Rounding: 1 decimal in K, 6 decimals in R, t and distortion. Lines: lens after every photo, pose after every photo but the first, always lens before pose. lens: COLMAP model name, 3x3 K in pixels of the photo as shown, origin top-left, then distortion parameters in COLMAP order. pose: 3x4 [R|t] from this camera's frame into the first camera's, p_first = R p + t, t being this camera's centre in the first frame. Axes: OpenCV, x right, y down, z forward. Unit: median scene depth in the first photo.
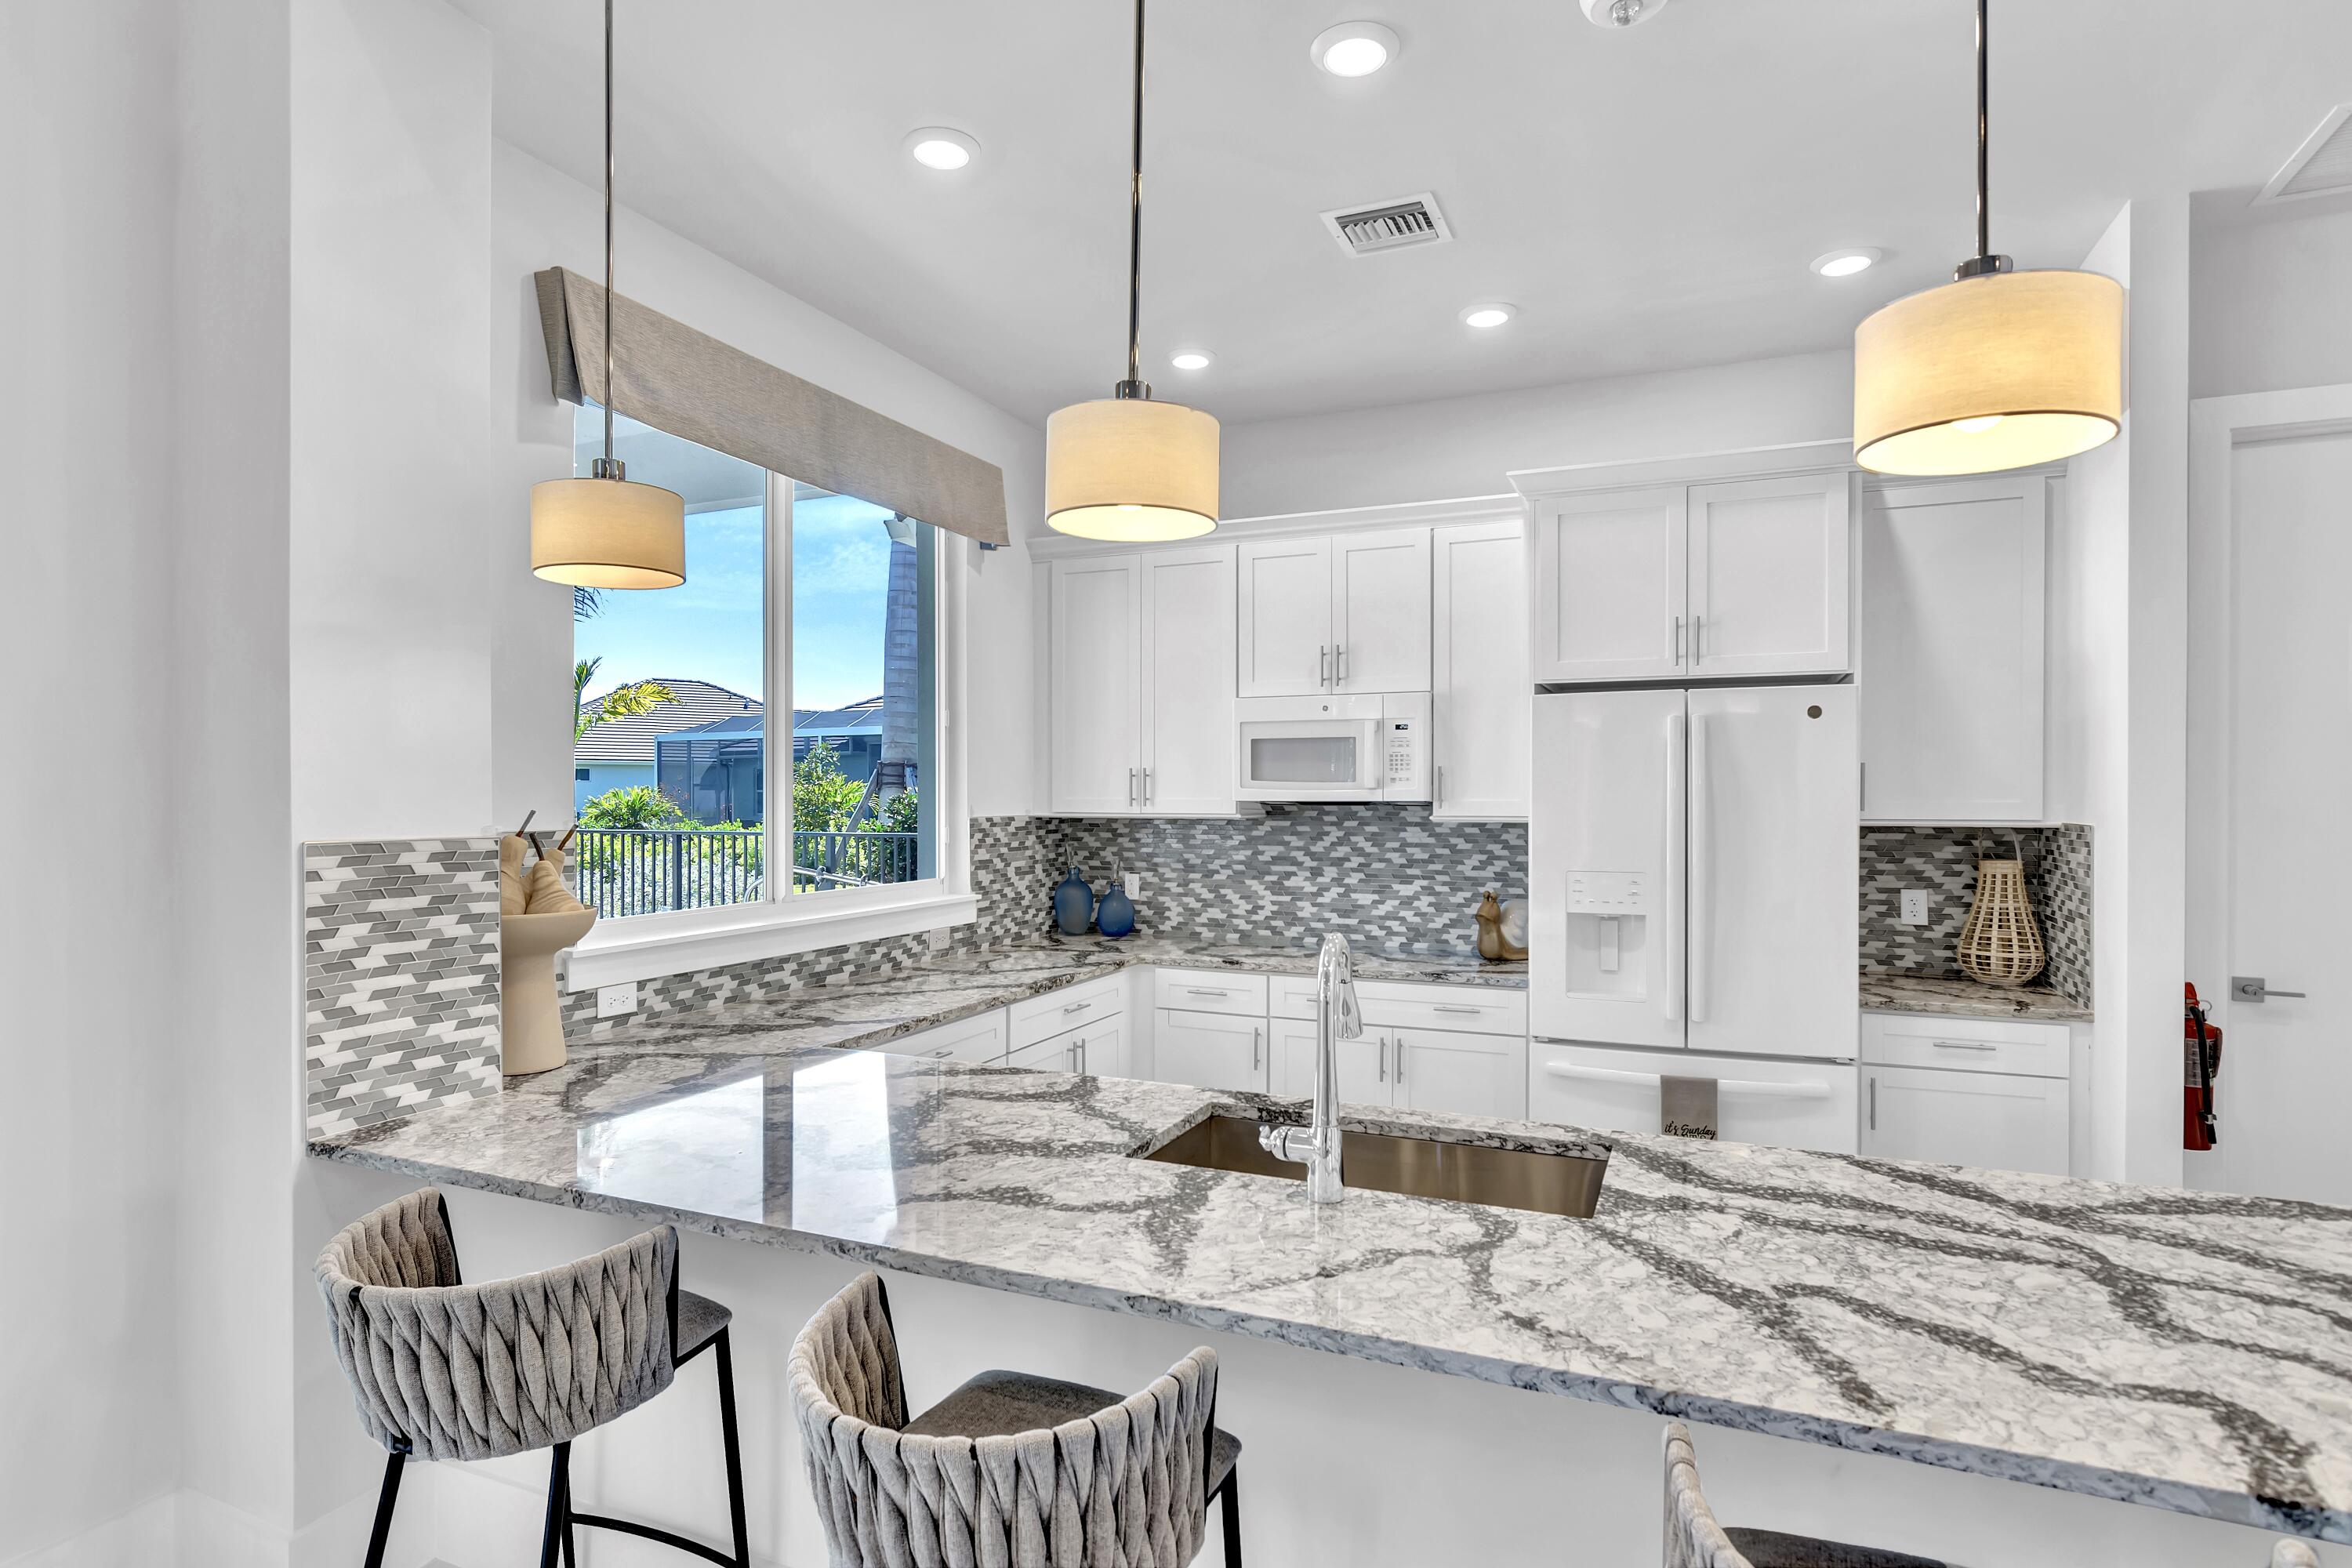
lens RADIAL K [[1215.9, 0, 1183.4], [0, 1215.9, 800.8], [0, 0, 1]] dist [0.002479, -0.009882]
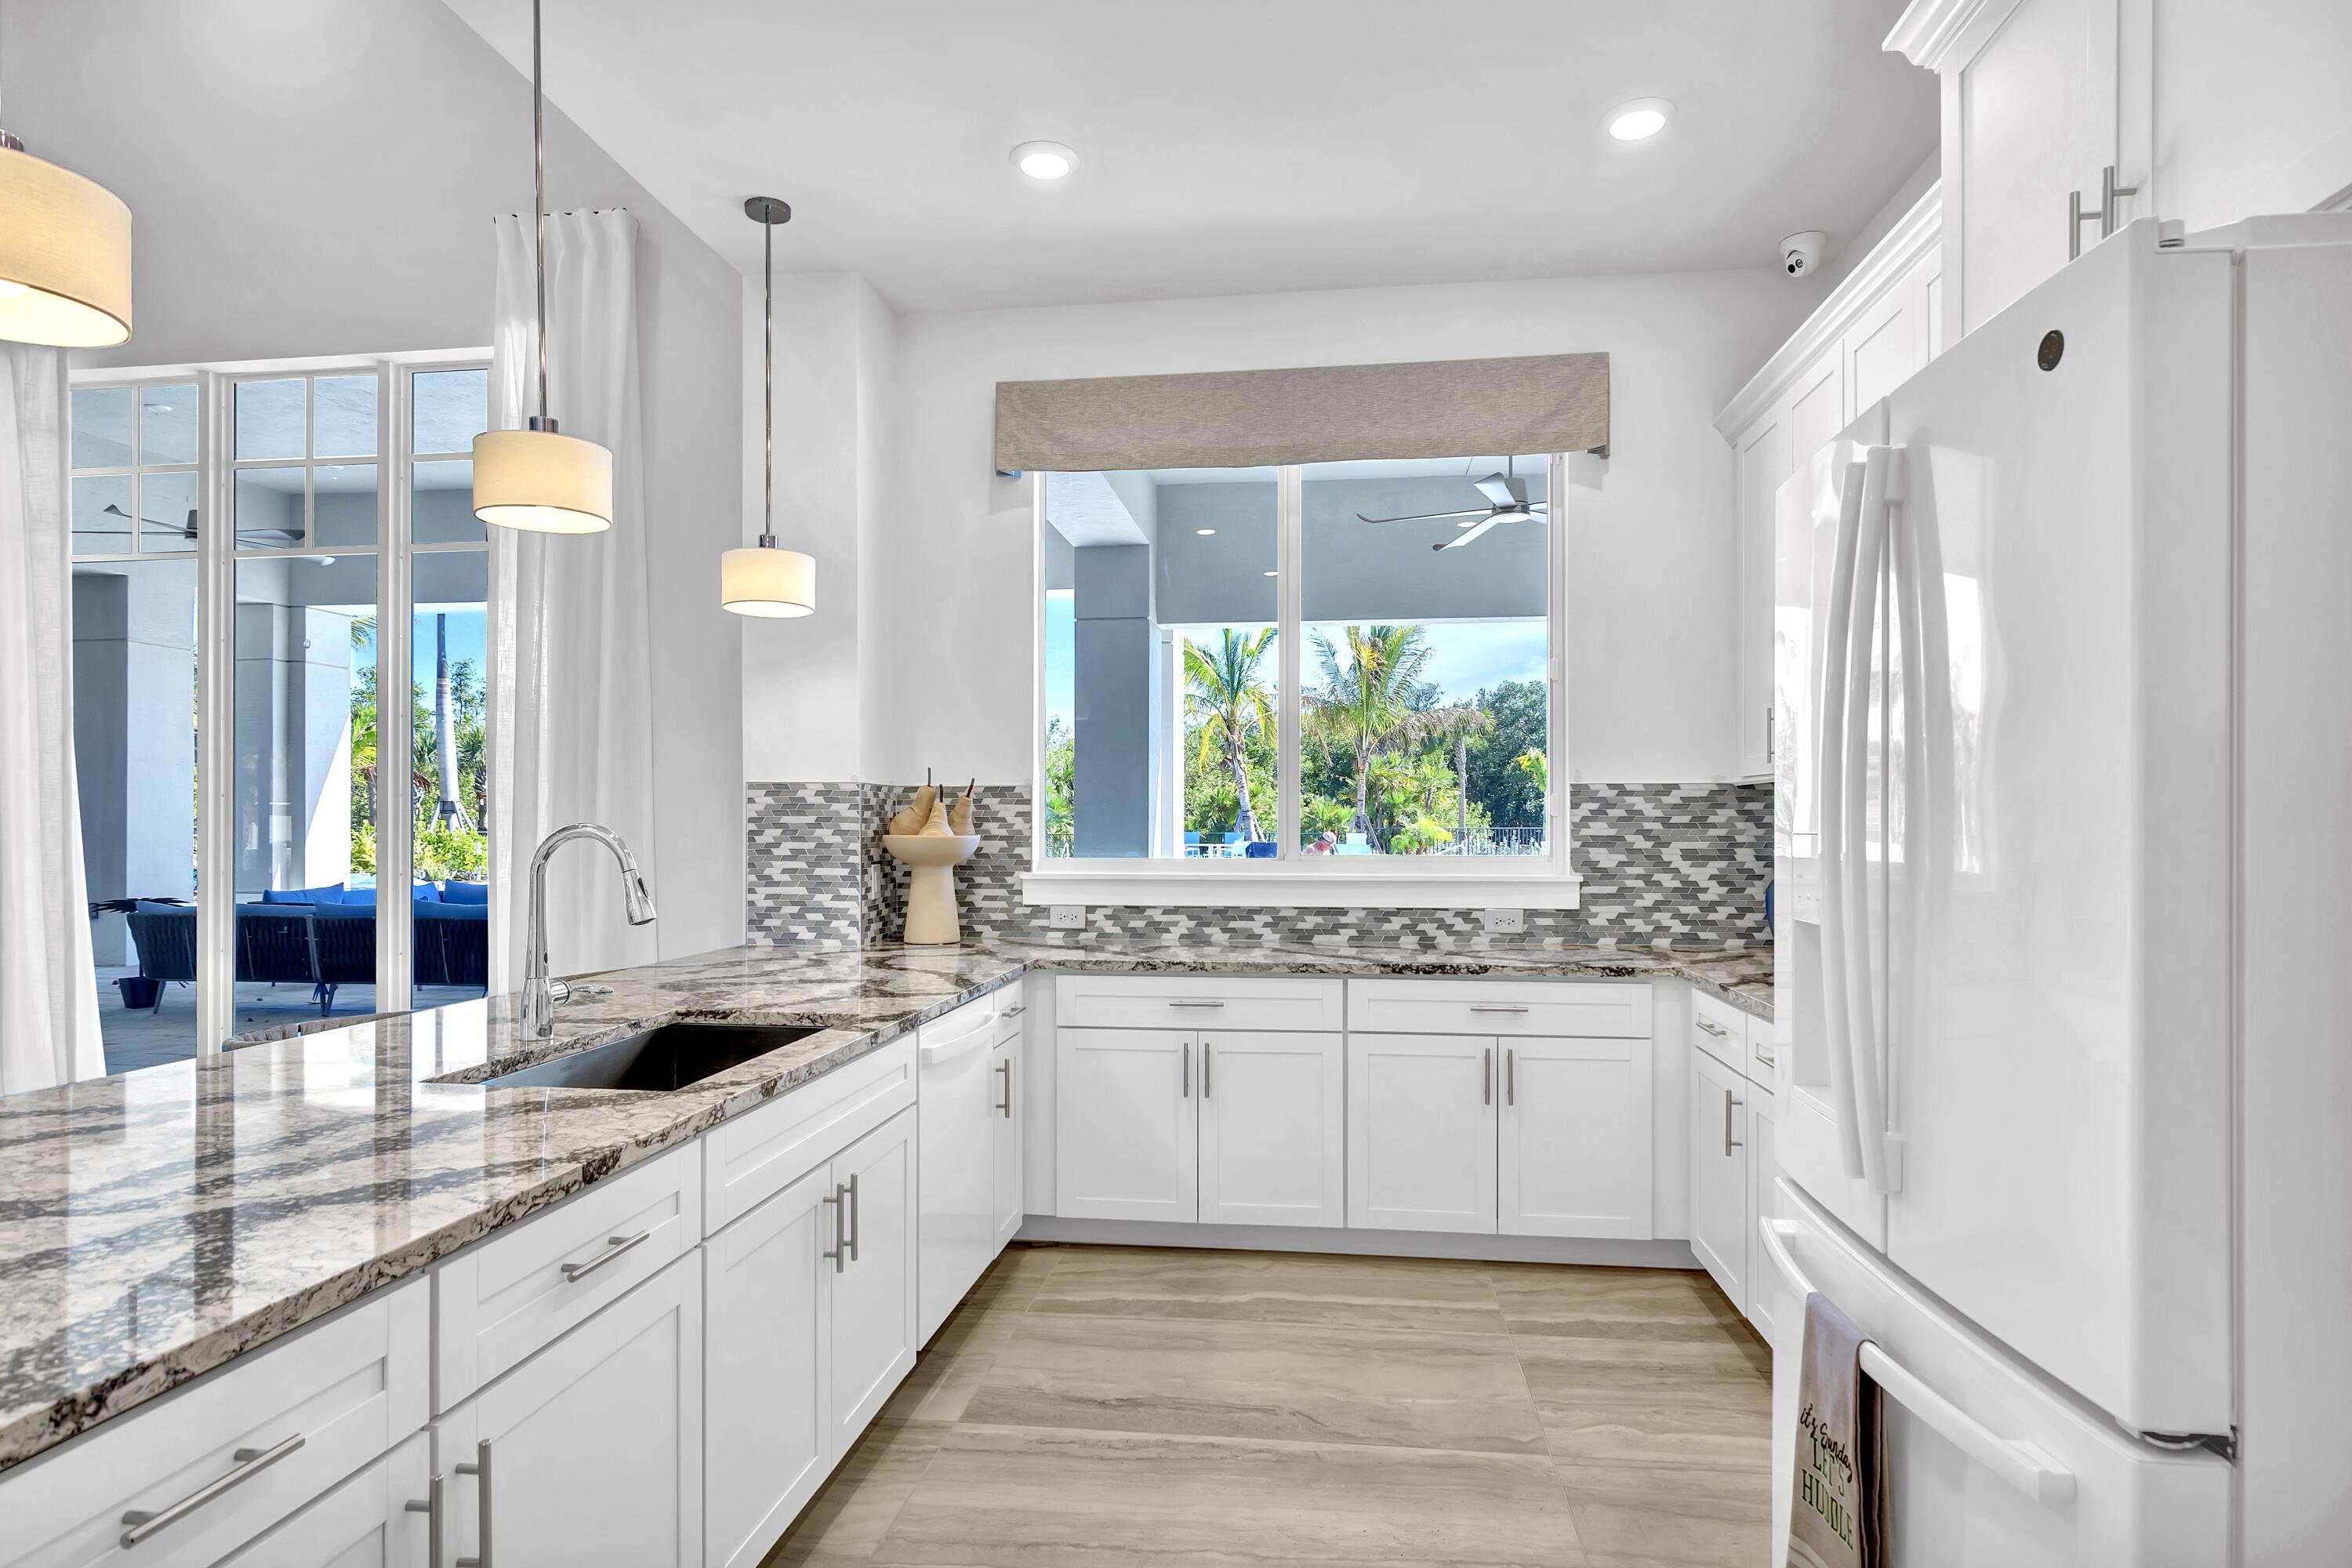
lens RADIAL K [[1266.6, 0, 1174.4], [0, 1266.6, 814.8], [0, 0, 1]] dist [-0.001474, -0.000294]
pose [[0.275261, -0.005658, -0.961353, 0.884697], [-0.005078, 0.999960, -0.007339, 0.064814], [0.961356, 0.006902, 0.275221, 0.746592]]
